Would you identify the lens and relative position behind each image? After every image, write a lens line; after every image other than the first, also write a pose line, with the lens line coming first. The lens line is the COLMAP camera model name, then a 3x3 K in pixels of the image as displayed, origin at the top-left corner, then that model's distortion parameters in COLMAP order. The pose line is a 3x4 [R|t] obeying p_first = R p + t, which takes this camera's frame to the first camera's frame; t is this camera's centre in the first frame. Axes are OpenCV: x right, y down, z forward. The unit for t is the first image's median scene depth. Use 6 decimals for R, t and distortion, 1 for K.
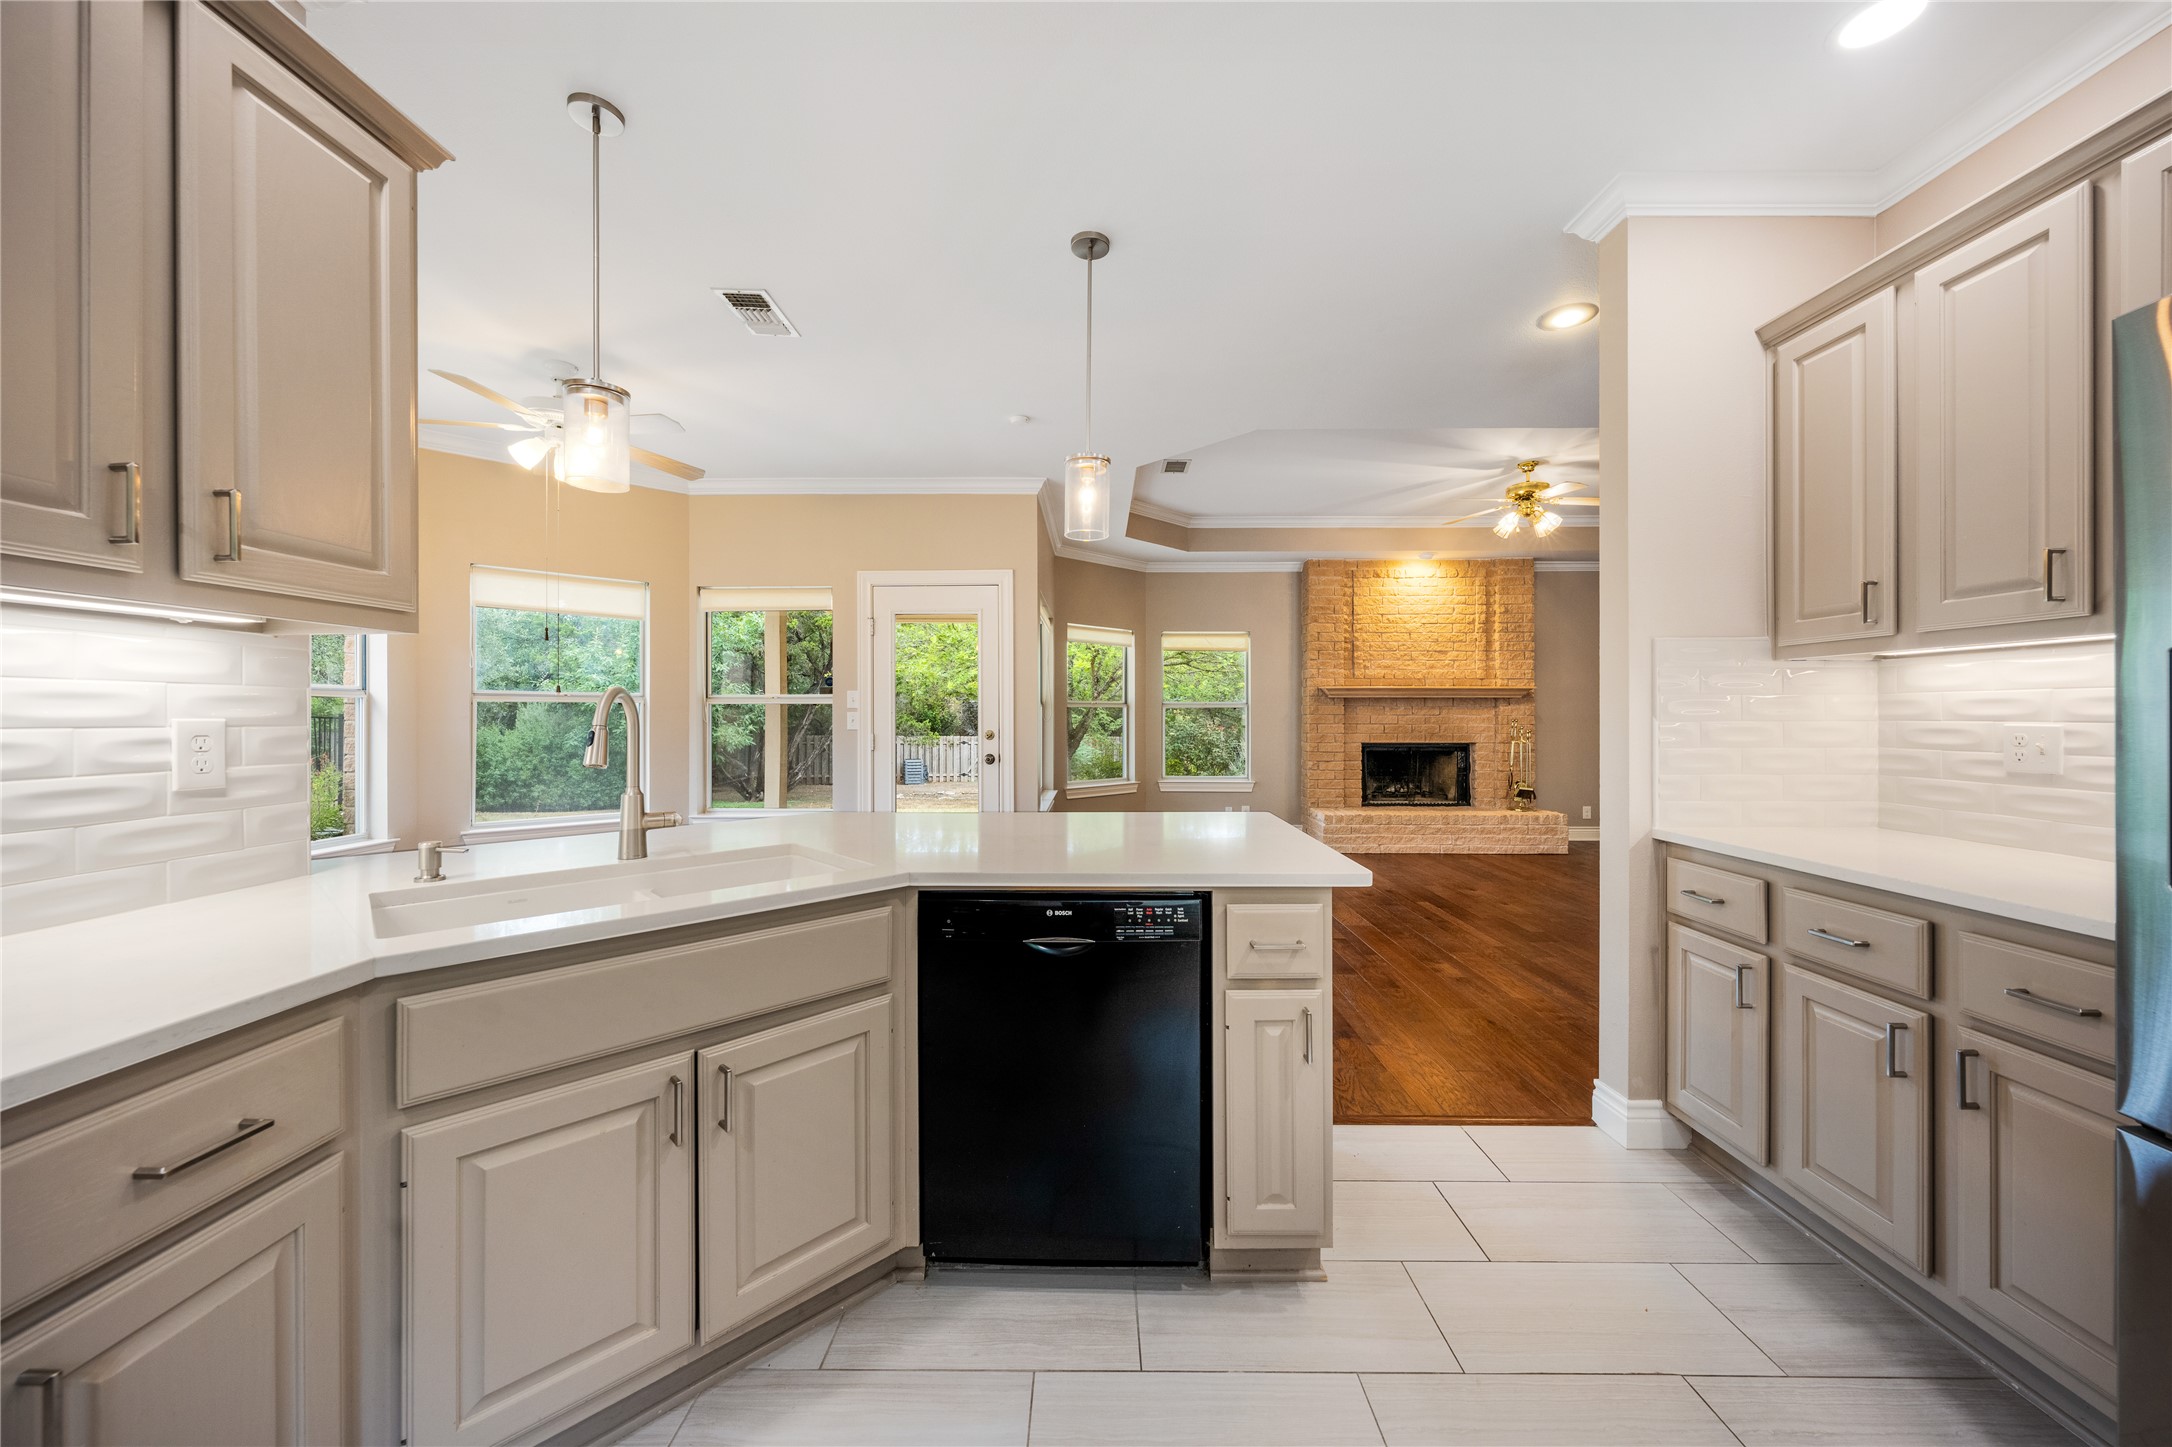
lens RADIAL K [[812.7, 0, 1085.1], [0, 812.7, 718.1], [0, 0, 1]] dist [-0.000019, -0.000002]
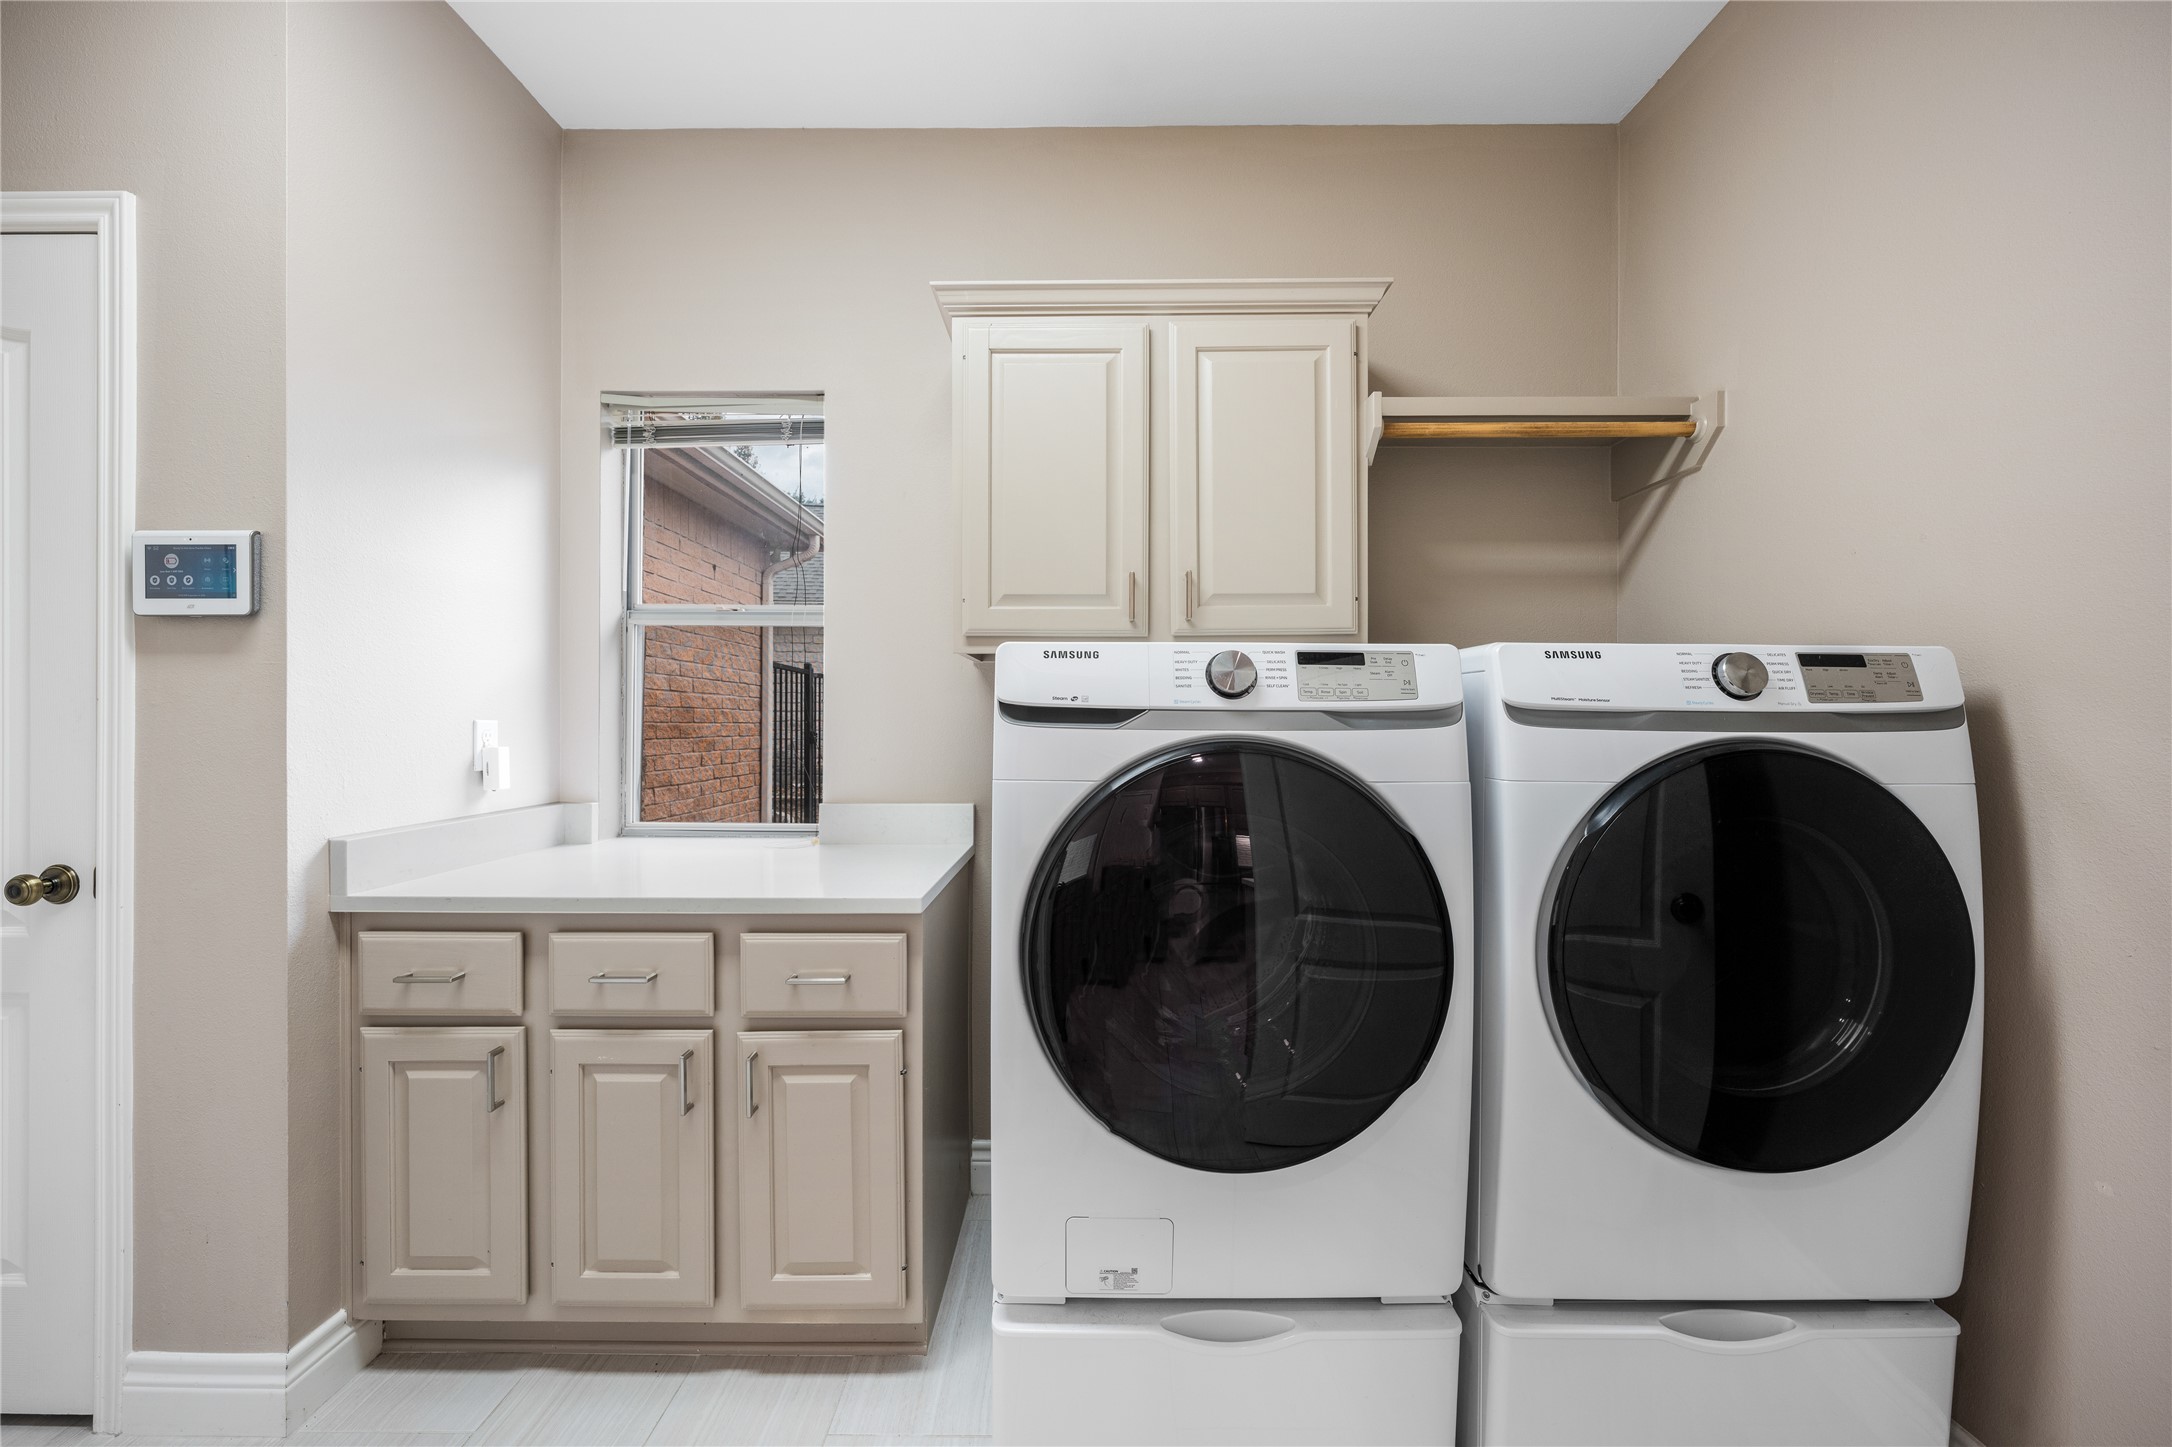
lens RADIAL K [[867.6, 0, 1082.6], [0, 867.6, 720.8], [0, 0, 1]] dist [-0.000573, -0.000030]
pose [[0.004790, 0.000009, 0.999989, 0.005678], [0.001141, 0.999999, -0.000015, -0.003262], [-0.999988, 0.001141, 0.004790, 0.412273]]
